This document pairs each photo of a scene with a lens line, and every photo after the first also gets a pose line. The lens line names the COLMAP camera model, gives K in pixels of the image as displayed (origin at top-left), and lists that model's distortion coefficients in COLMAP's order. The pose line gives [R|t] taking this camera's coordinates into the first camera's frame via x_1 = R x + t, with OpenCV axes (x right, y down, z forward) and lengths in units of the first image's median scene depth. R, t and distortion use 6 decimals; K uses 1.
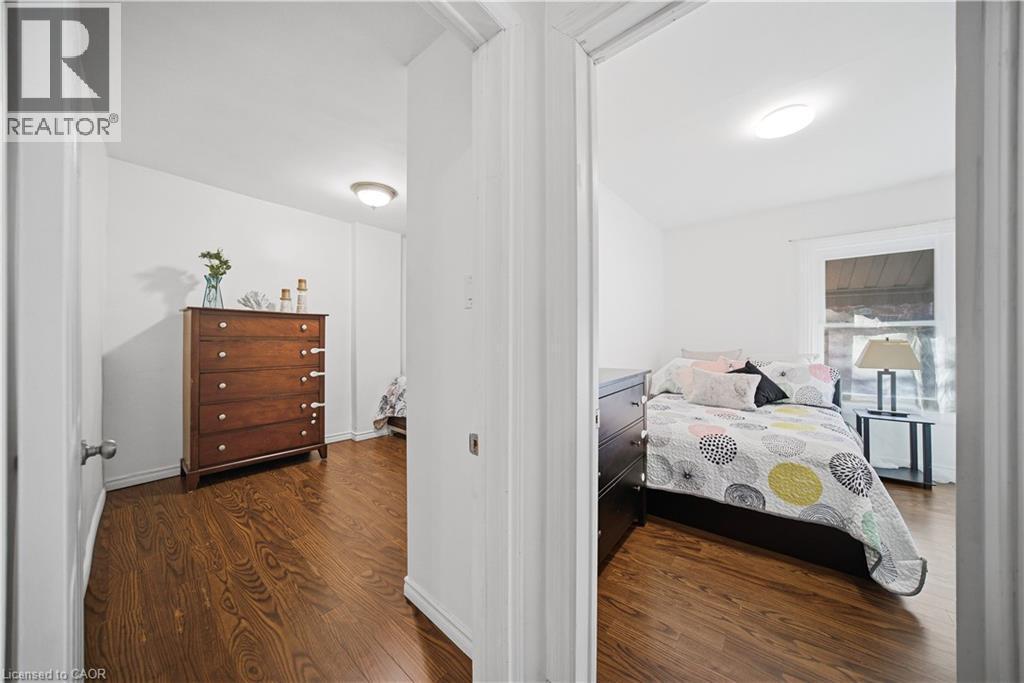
lens RADIAL K [[349.5, 0, 508.4], [0, 349.5, 333.7], [0, 0, 1]] dist [-0.012269, 0.001858]
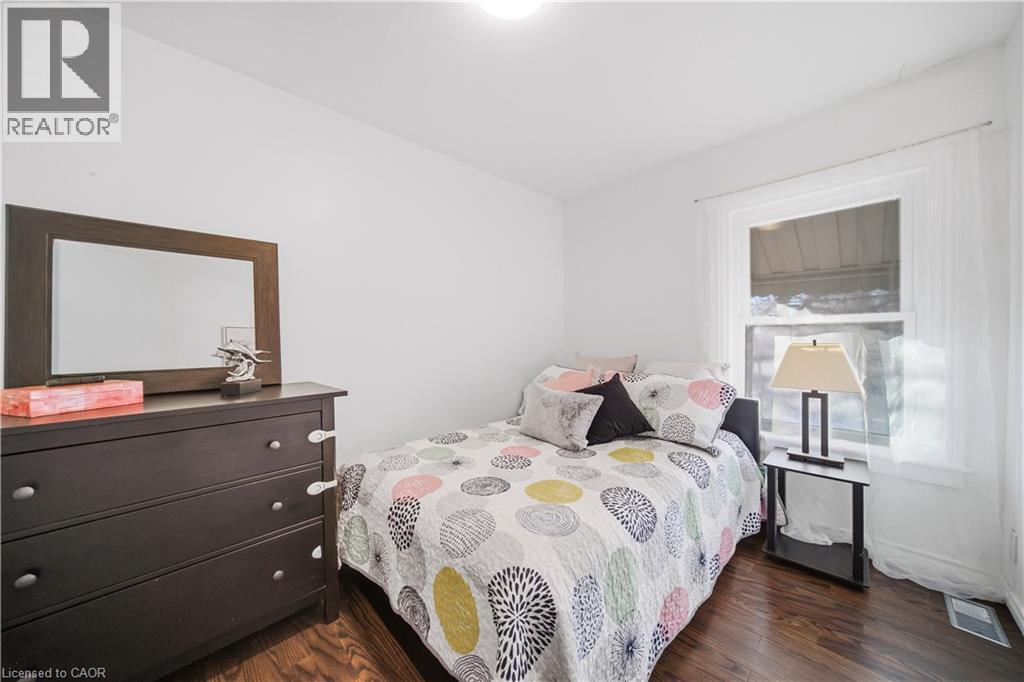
lens RADIAL K [[349.5, 0, 514.4], [0, 349.5, 343.7], [0, 0, 1]] dist [-0.012269, 0.001858]
pose [[0.991782, -0.002461, -0.127917, 0.628417], [0.005744, 0.999663, 0.025304, -0.001185], [0.127812, -0.025831, 0.991462, 0.300148]]
